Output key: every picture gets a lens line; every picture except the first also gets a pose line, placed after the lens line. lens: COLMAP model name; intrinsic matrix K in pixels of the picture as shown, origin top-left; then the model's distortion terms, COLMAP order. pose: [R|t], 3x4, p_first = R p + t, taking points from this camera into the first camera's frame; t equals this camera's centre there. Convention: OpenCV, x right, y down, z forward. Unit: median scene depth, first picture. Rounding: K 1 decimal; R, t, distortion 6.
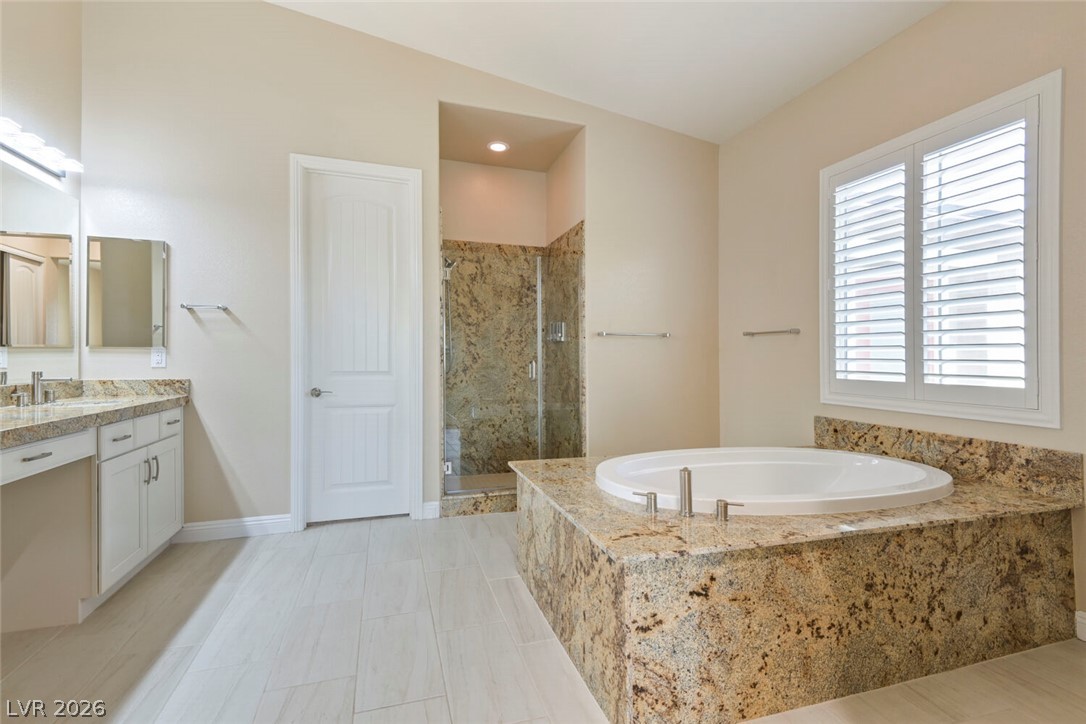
lens RADIAL K [[501.1, 0, 533.5], [0, 501.1, 360.3], [0, 0, 1]] dist [0.003441, -0.008866]
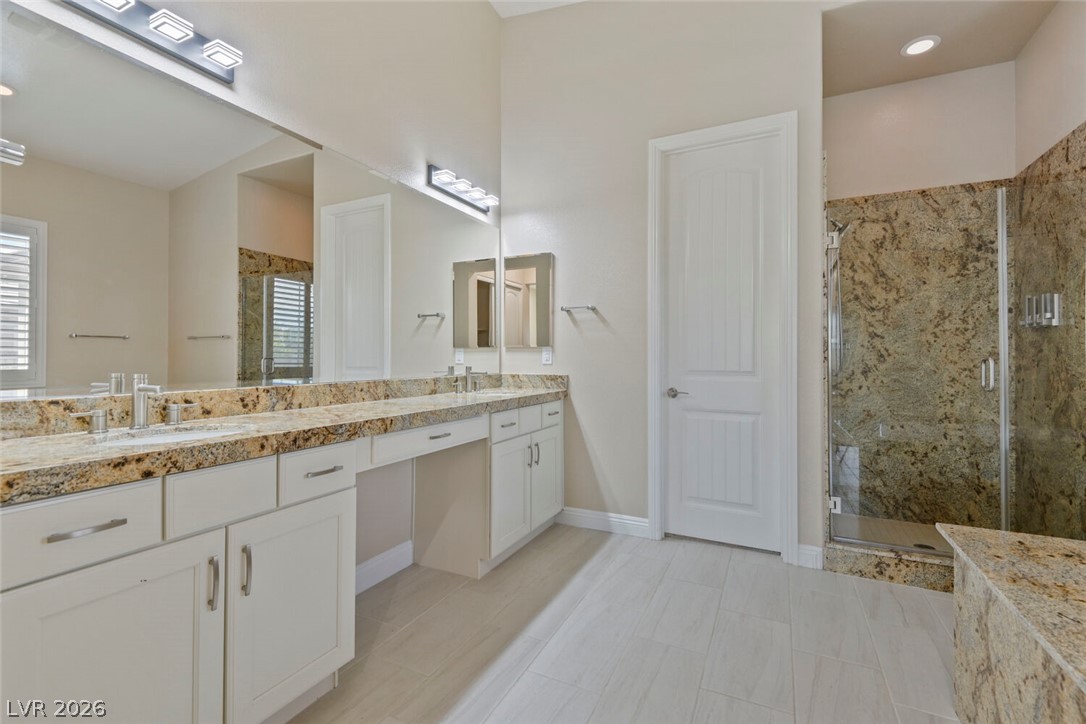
lens RADIAL K [[501.1, 0, 543.7], [0, 501.1, 356.0], [0, 0, 1]] dist [0.003441, -0.008866]
pose [[0.747926, -0.000678, -0.663782, -0.003076], [-0.004367, 0.999973, -0.005943, 0.003317], [0.663768, 0.007344, 0.747903, 0.158598]]
